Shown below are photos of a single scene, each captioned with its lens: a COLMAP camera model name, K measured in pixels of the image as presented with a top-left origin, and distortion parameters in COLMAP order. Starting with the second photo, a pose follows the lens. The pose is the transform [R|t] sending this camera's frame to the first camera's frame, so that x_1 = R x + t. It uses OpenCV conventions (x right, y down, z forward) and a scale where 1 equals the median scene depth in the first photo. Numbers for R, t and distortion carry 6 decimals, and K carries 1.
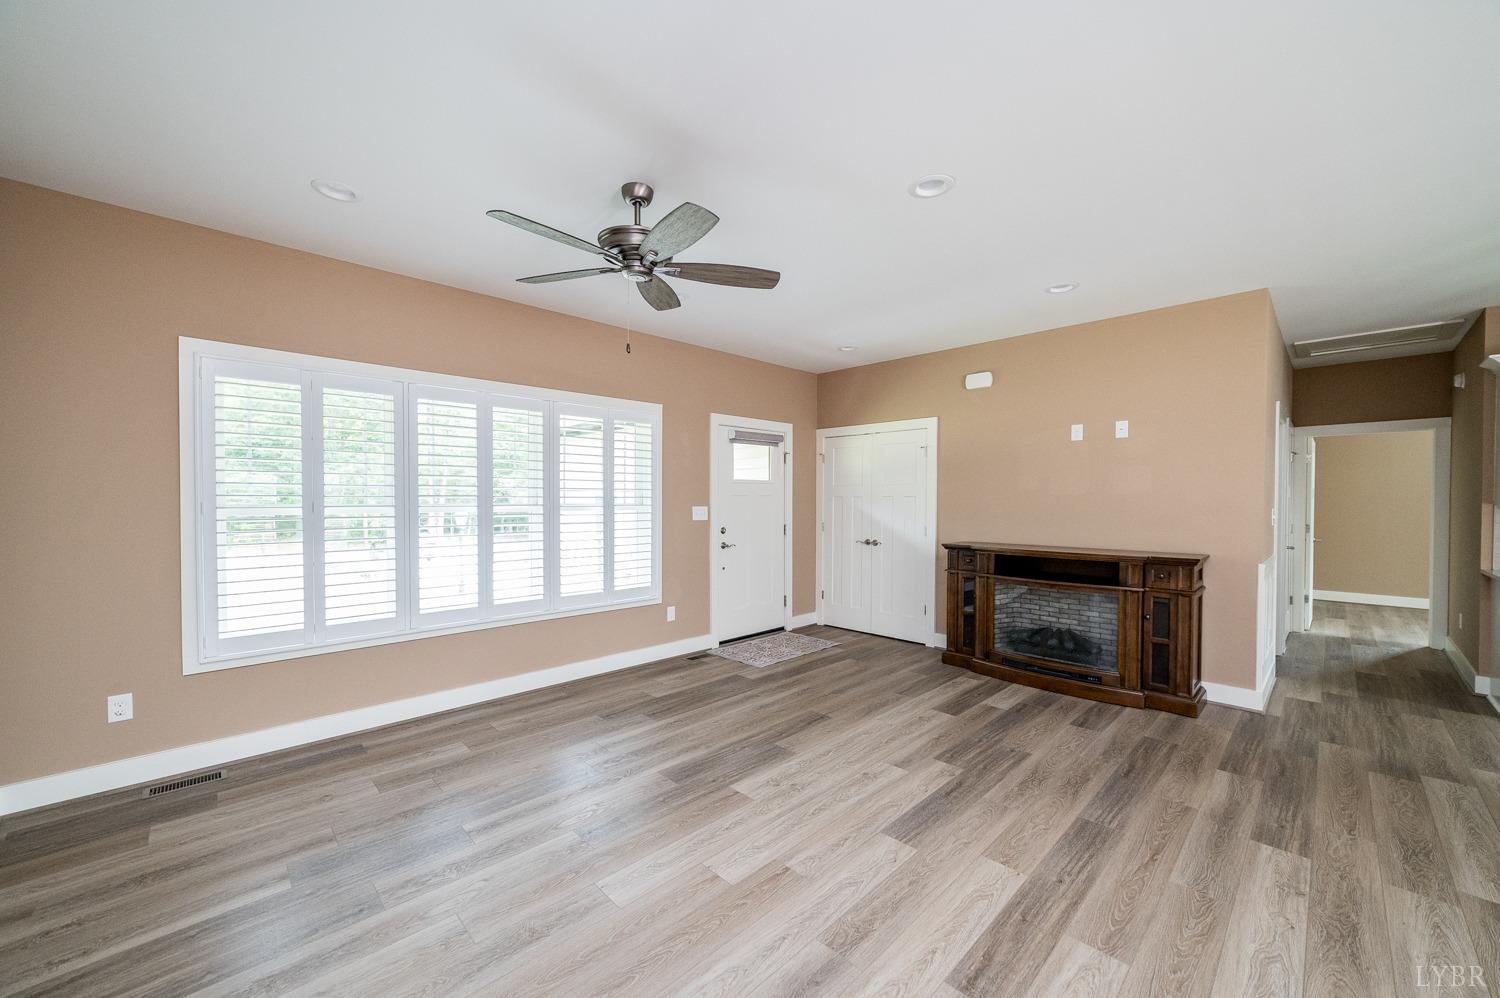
lens RADIAL K [[571.2, 0, 750.5], [0, 571.2, 509.8], [0, 0, 1]] dist [-0.006179, 0.001777]
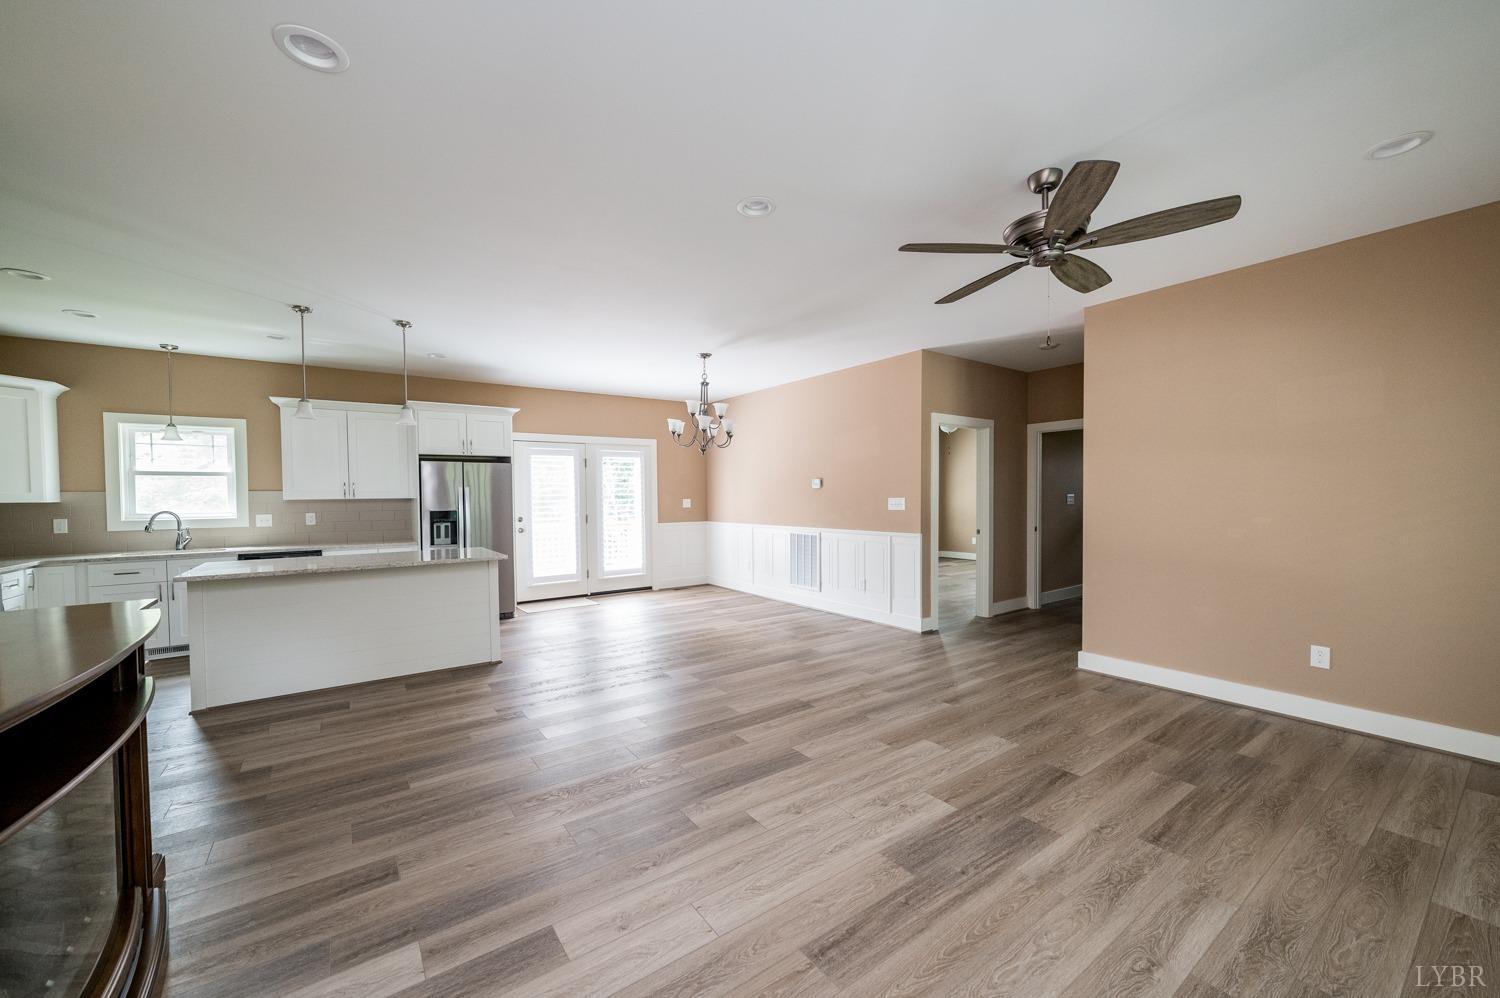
lens RADIAL K [[571.2, 0, 751.2], [0, 571.2, 505.5], [0, 0, 1]] dist [-0.006179, 0.001777]
pose [[-0.989101, 0.005221, 0.147146, 0.091279], [0.011090, 0.999174, 0.039097, -0.018721], [-0.146821, 0.040303, -0.988342, 1.164623]]
